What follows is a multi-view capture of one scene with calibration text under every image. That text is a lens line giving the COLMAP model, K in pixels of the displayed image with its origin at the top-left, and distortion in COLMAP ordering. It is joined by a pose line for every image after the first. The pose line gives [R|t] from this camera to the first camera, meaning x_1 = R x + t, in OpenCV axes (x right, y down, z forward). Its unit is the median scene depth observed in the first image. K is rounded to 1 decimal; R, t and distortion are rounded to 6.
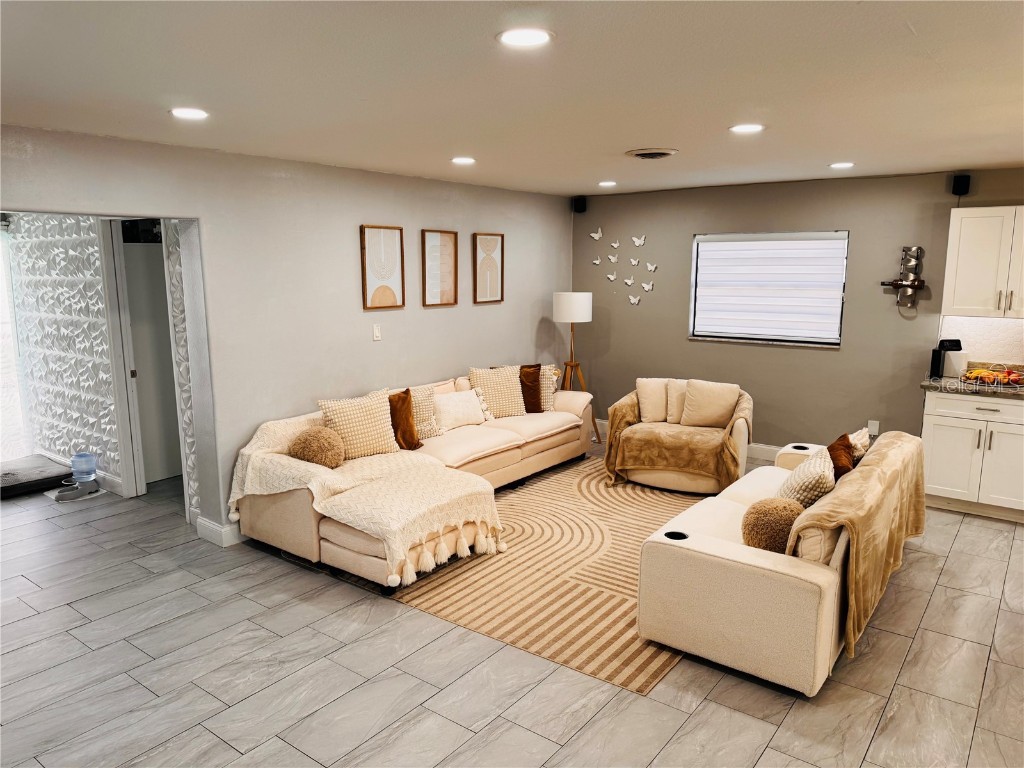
lens RADIAL K [[723.4, 0, 511.7], [0, 723.4, 387.3], [0, 0, 1]] dist [0.121411, -0.157154]
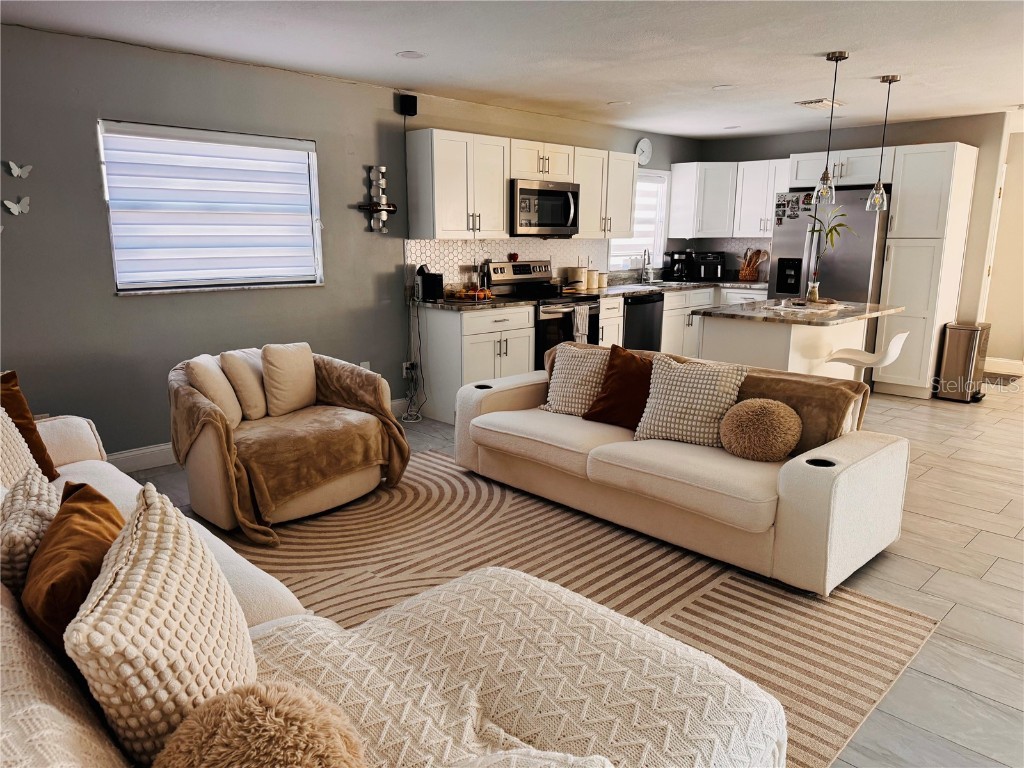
lens RADIAL K [[723.4, 0, 511.7], [0, 723.4, 387.3], [0, 0, 1]] dist [0.121411, -0.157154]
pose [[0.141771, -0.209358, 0.967507, -0.426487], [0.170326, 0.967962, 0.184498, -0.068275], [-0.975136, 0.138635, 0.172888, 0.791996]]
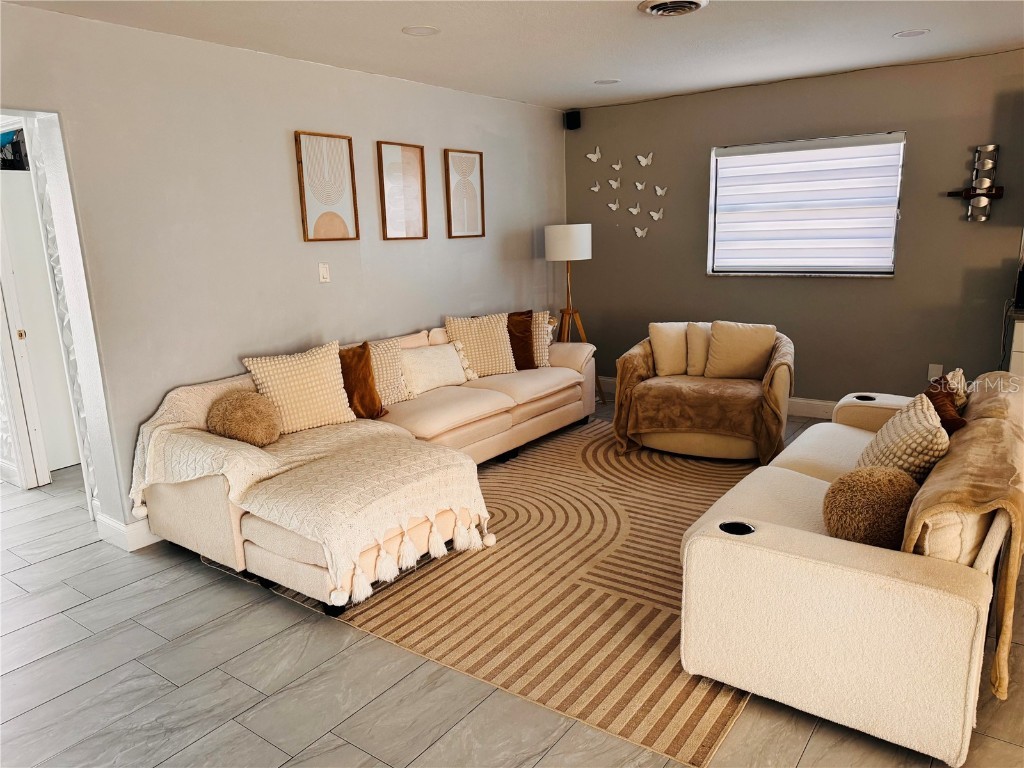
lens RADIAL K [[723.4, 0, 511.7], [0, 723.4, 387.3], [0, 0, 1]] dist [0.121411, -0.157154]
pose [[0.999392, -0.033731, 0.008831, 0.007704], [0.033294, 0.998401, 0.045674, 0.021271], [-0.010357, -0.045352, 0.998917, 0.210754]]
